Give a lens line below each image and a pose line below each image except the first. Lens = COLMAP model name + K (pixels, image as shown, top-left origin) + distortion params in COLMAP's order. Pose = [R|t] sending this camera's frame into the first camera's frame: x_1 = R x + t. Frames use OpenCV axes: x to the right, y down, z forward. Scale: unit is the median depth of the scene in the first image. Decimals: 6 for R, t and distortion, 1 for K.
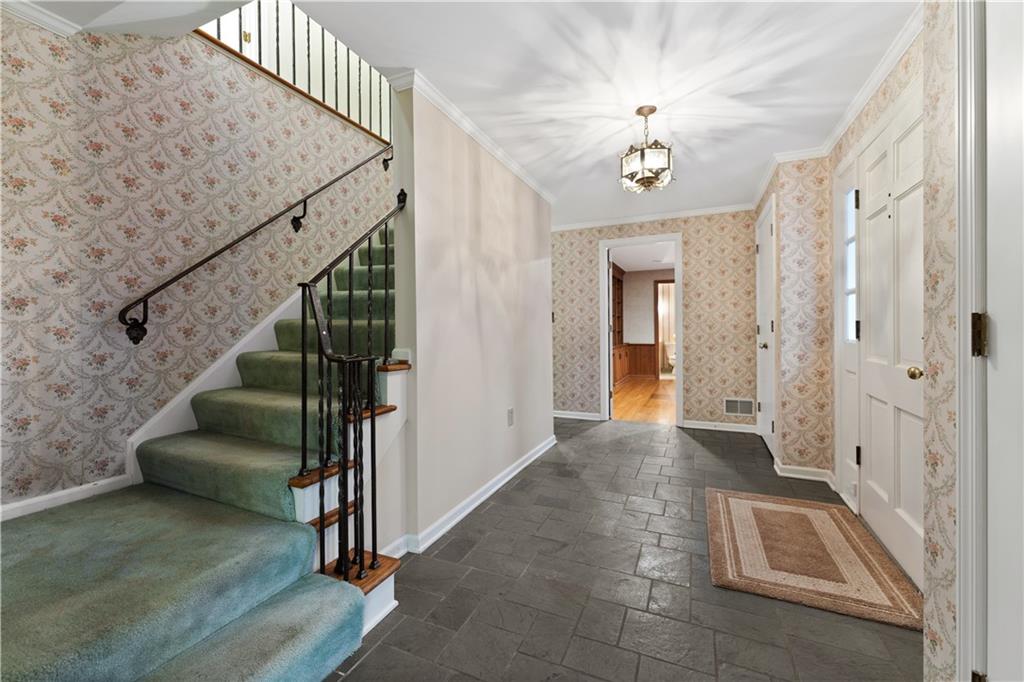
lens RADIAL K [[411.0, 0, 510.4], [0, 411.0, 332.1], [0, 0, 1]] dist [0.000730, 0.000151]
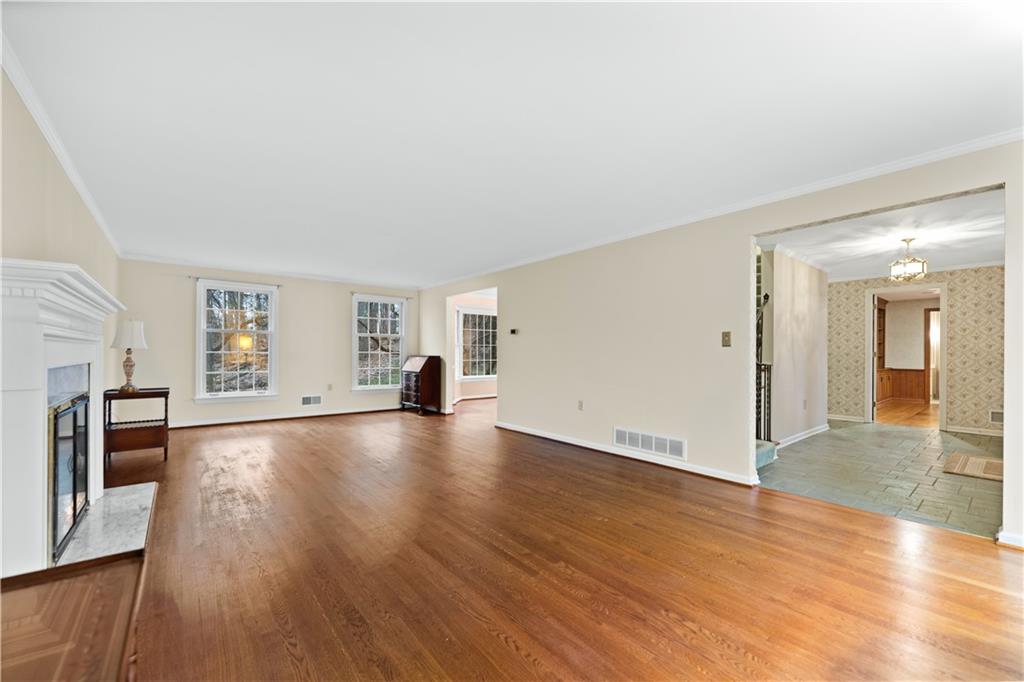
lens RADIAL K [[411.0, 0, 510.9], [0, 411.0, 353.2], [0, 0, 1]] dist [0.000730, 0.000151]
pose [[0.894125, 0.014257, -0.447591, -0.239730], [-0.015271, 0.999882, 0.001345, 0.003374], [0.447557, 0.005633, 0.894237, -0.804442]]
